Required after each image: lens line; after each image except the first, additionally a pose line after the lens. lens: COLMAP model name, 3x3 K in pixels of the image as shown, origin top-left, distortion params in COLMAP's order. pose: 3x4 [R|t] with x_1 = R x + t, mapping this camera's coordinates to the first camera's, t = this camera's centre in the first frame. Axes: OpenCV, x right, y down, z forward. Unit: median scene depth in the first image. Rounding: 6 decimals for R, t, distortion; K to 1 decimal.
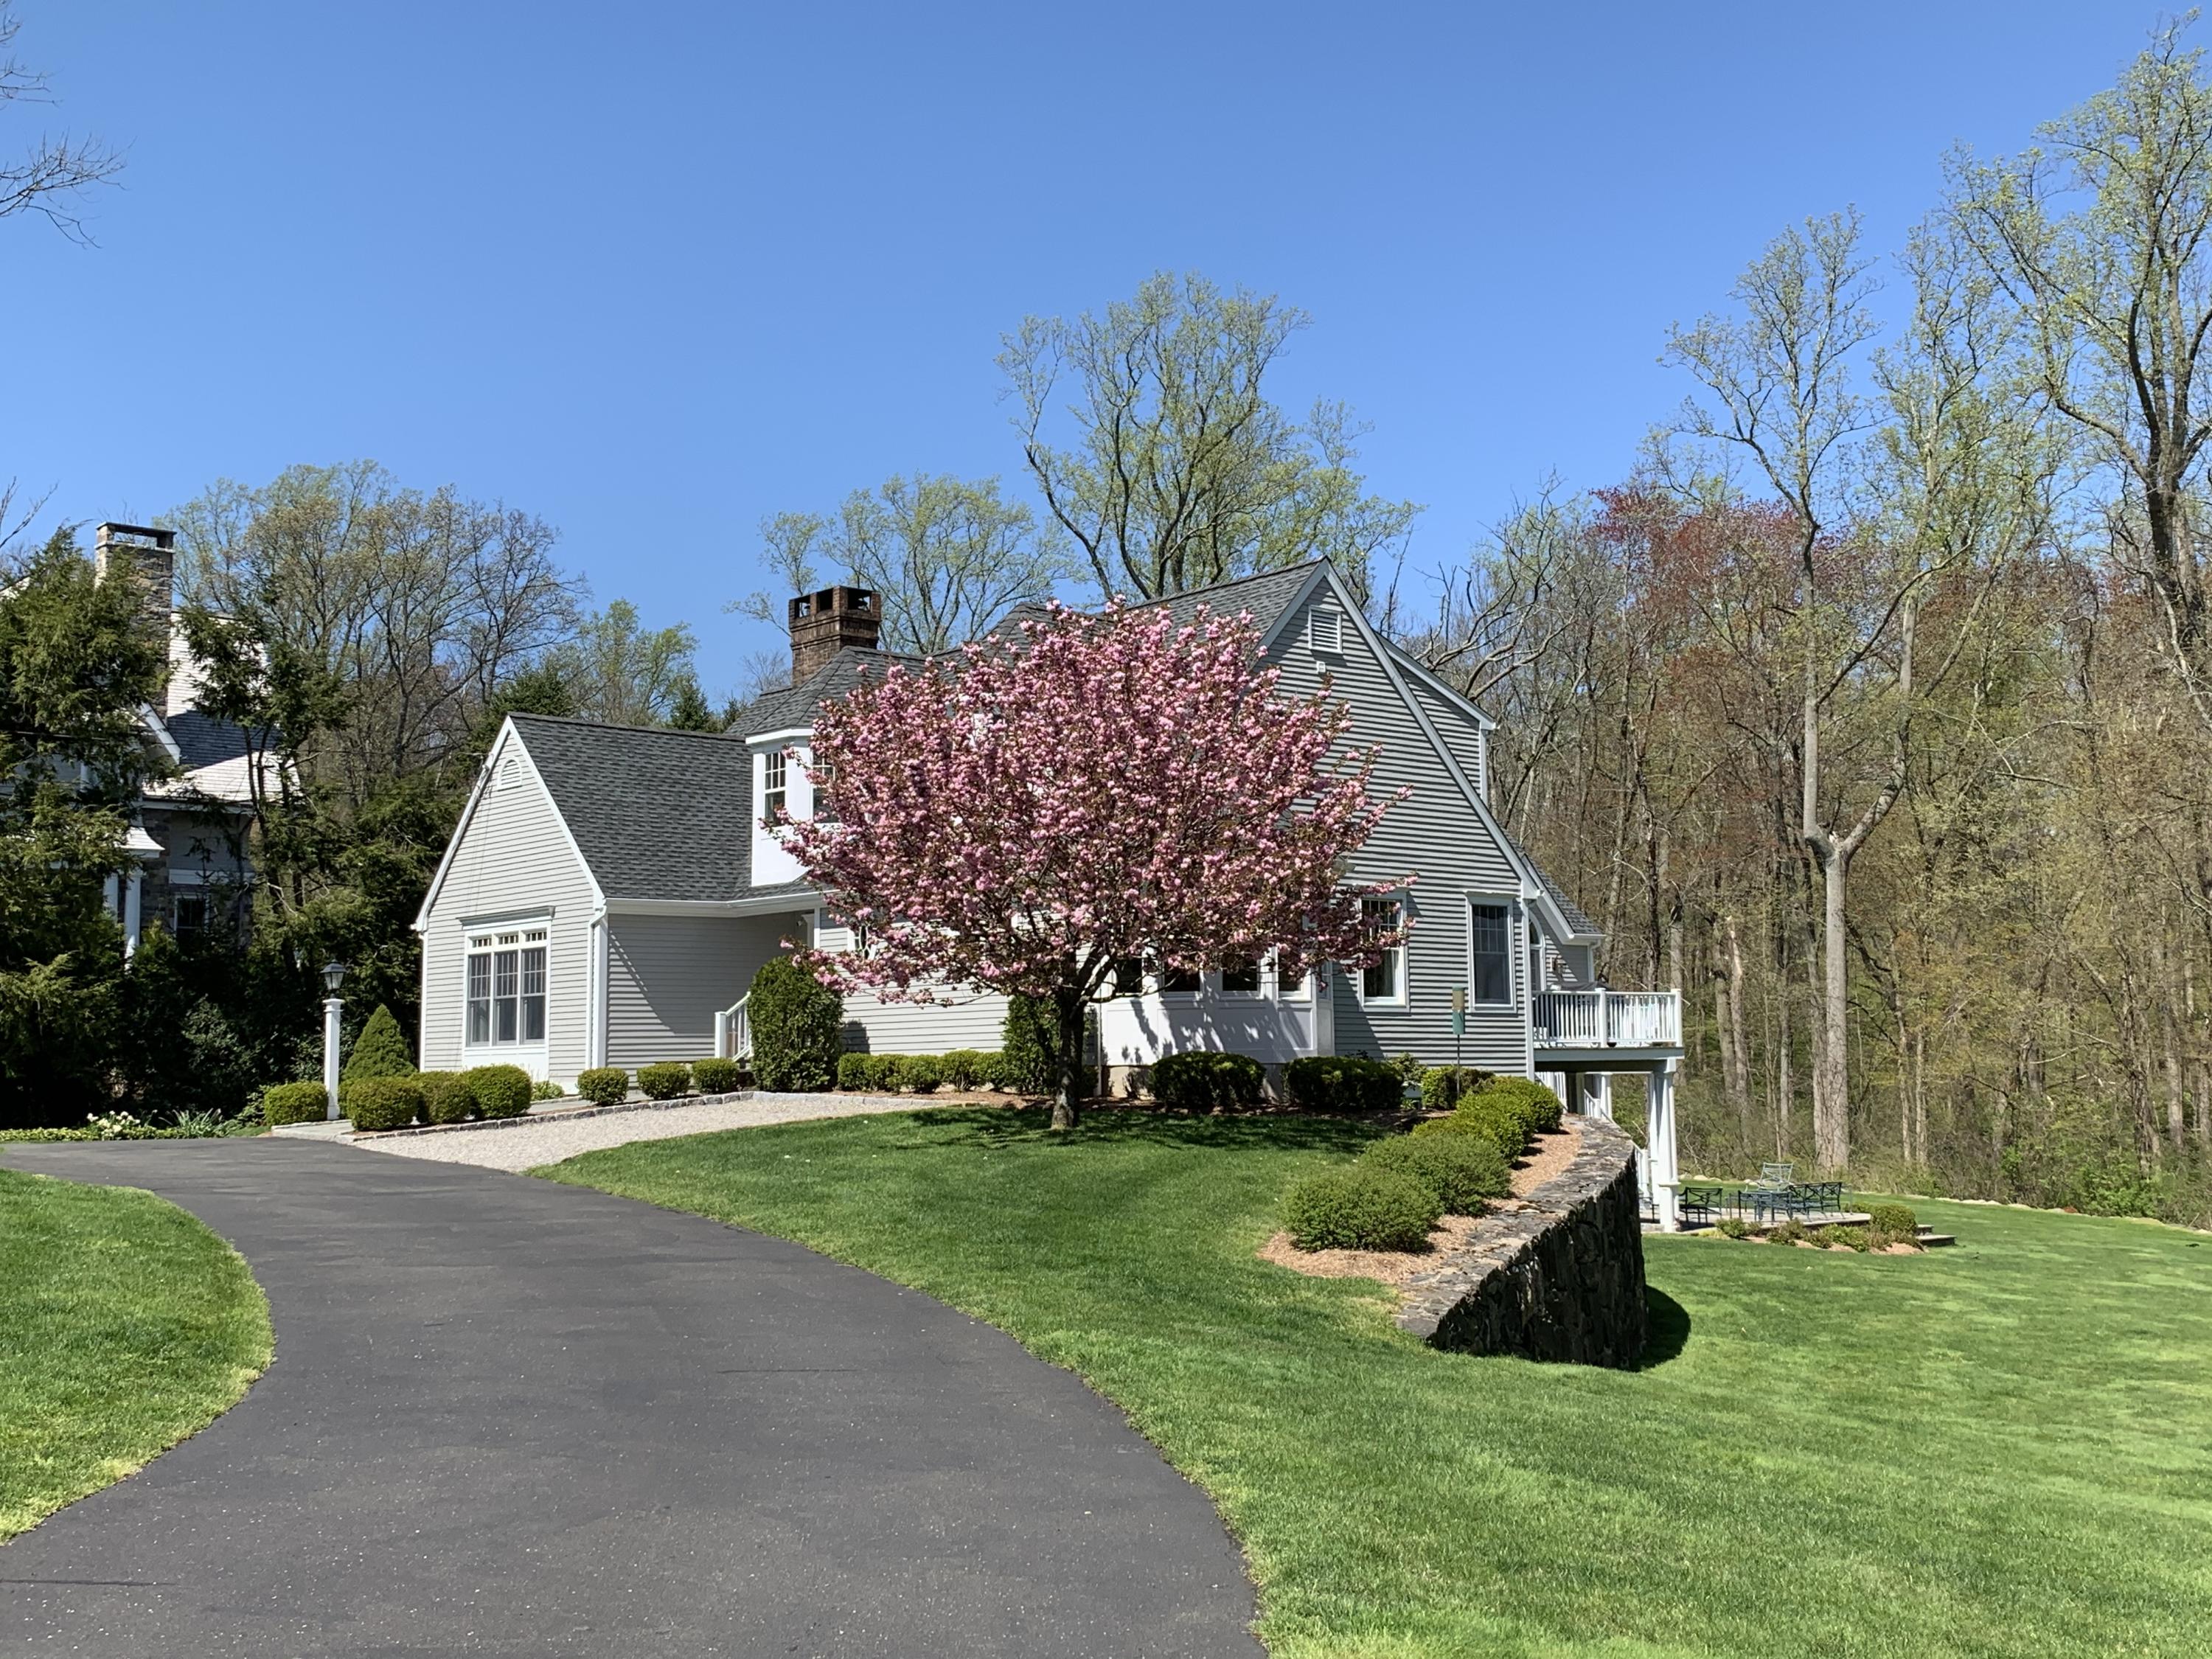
lens RADIAL K [[2144.5, 0, 1106.0], [0, 2144.5, 829.5], [0, 0, 1]] dist [0.186108, -0.521957]
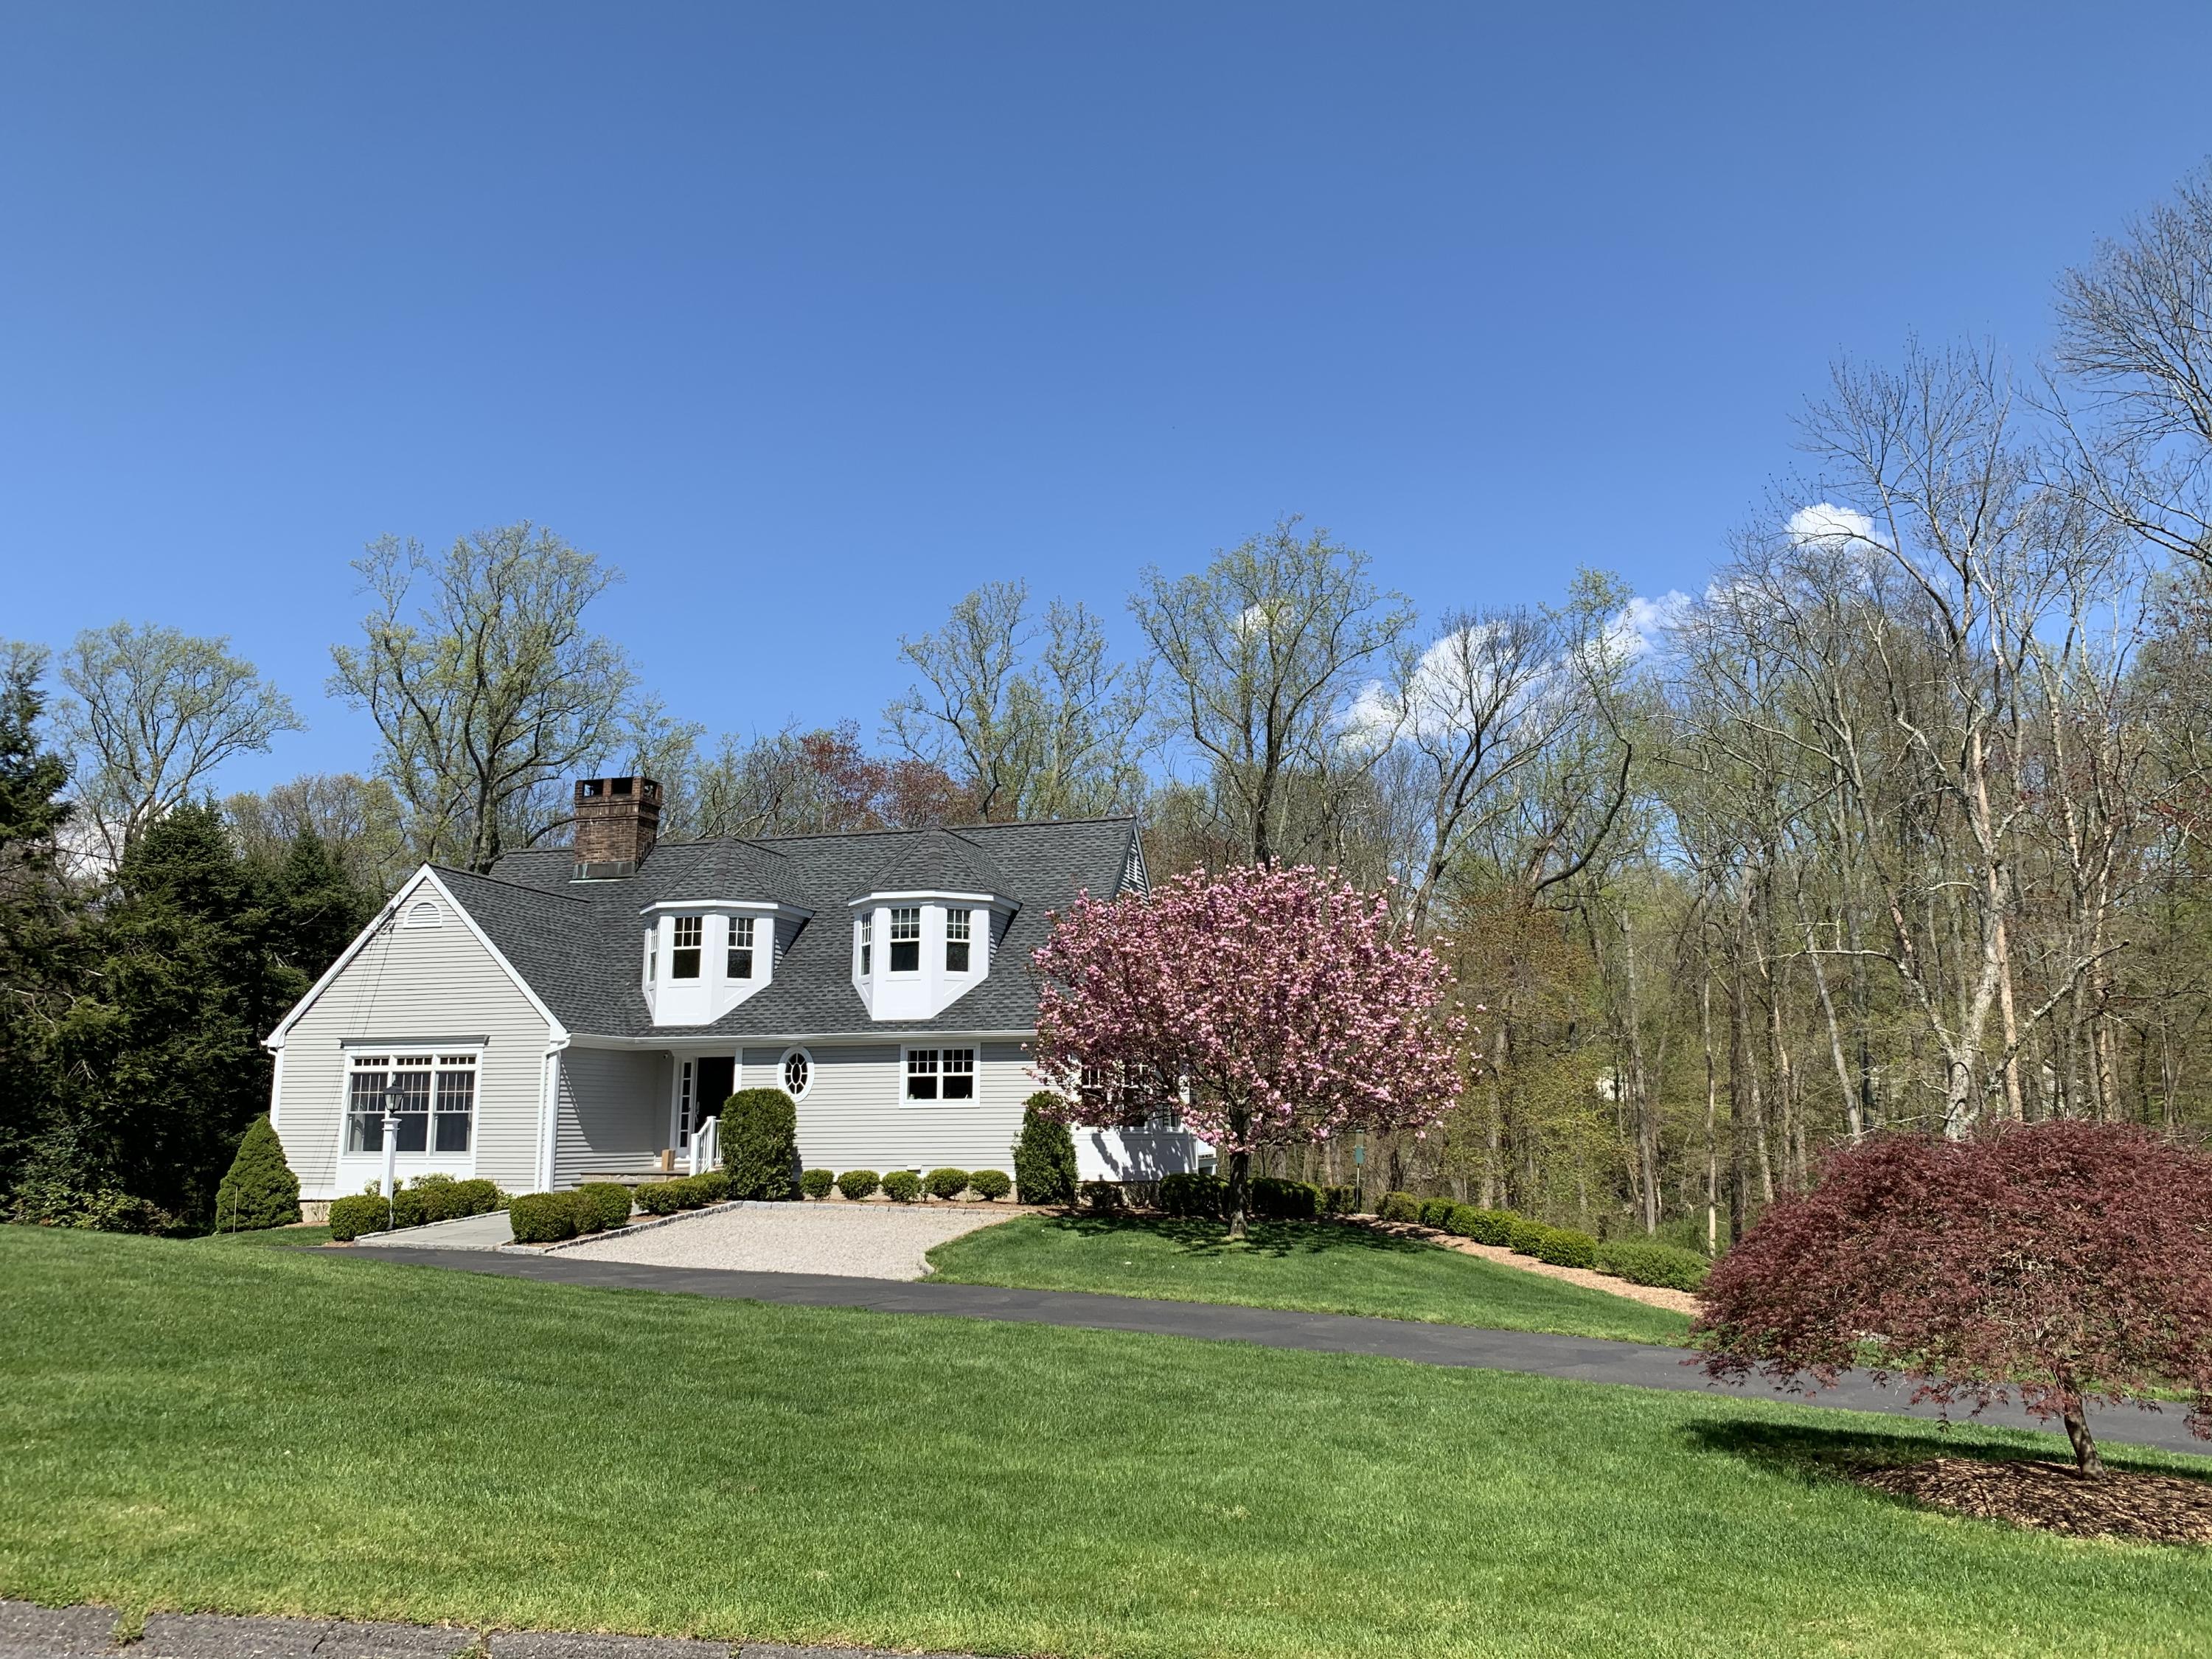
lens RADIAL K [[1638.9, 0, 1052.1], [0, 1638.9, 826.1], [0, 0, 1]] dist [-0.048038, -0.000977]
pose [[0.840048, 0.106033, 0.532050, -0.453710], [-0.061626, 0.993017, -0.100599, -0.006190], [-0.539001, 0.051720, 0.840716, 0.100069]]
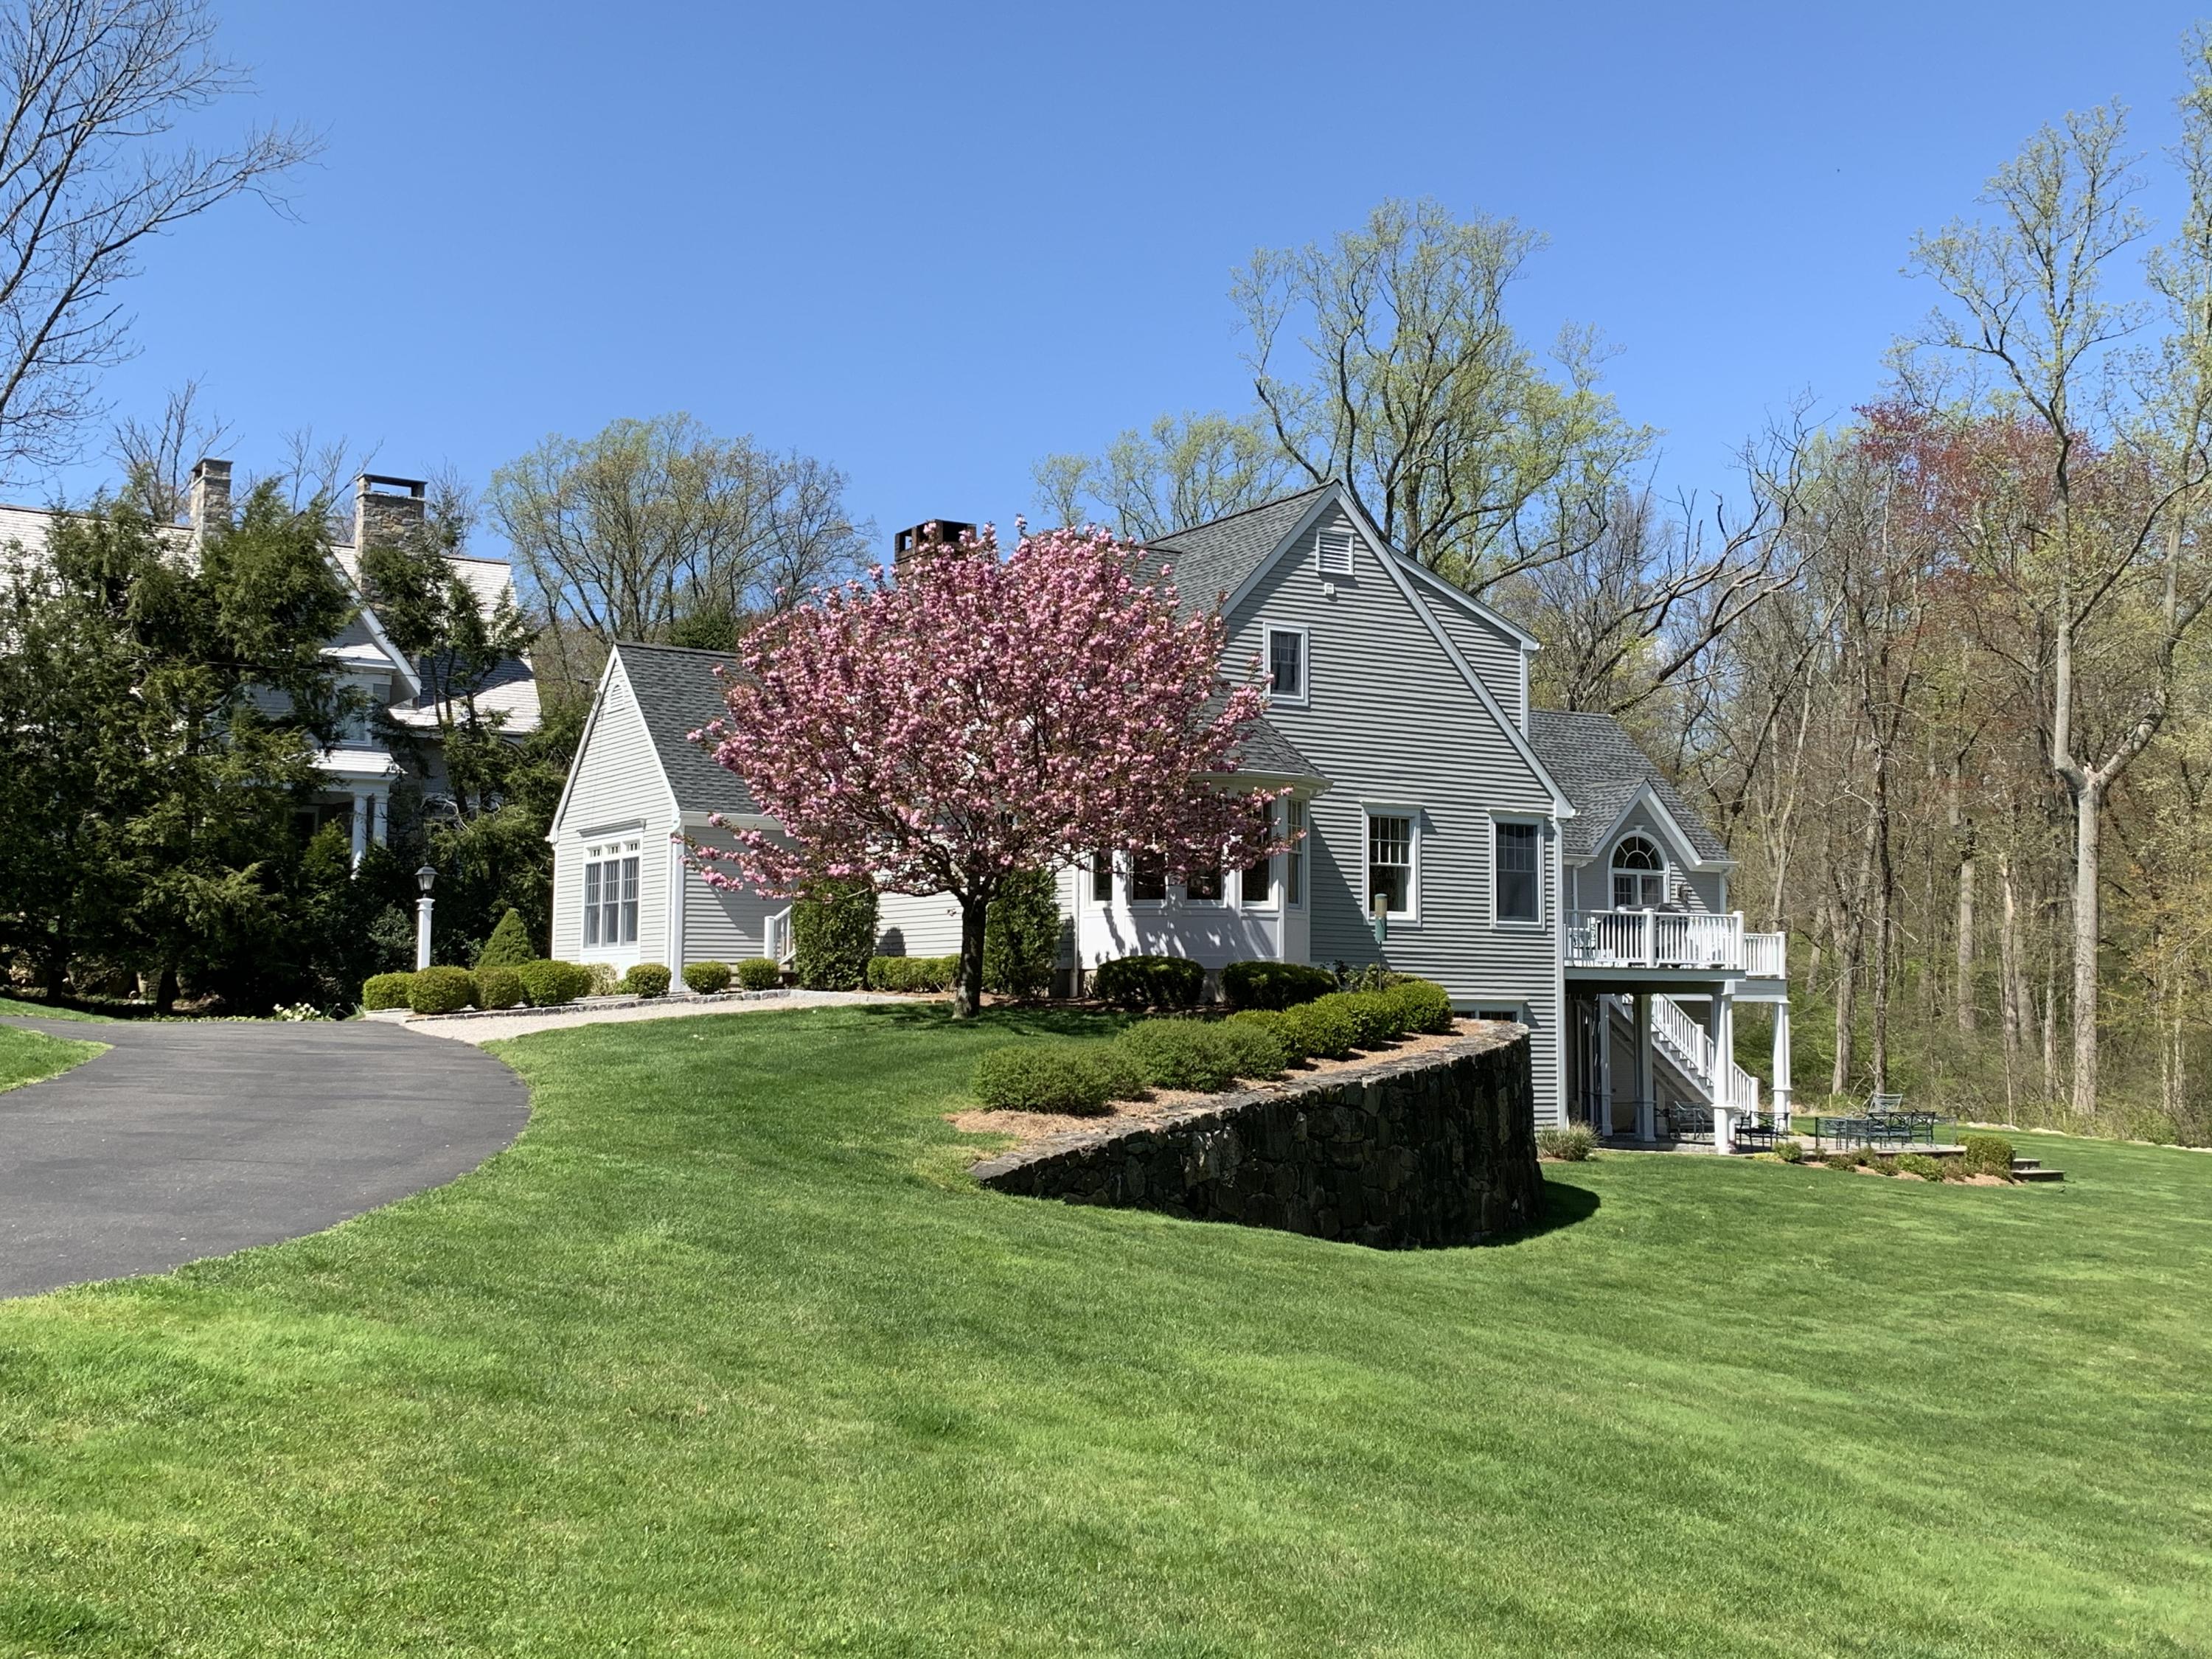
lens RADIAL K [[2144.5, 0, 1106.0], [0, 2144.5, 829.5], [0, 0, 1]] dist [0.186108, -0.521957]
pose [[0.985353, 0.007101, -0.170378, 0.149278], [-0.002417, 0.999614, 0.027681, 0.009564], [0.170509, -0.026864, 0.984990, -0.026104]]
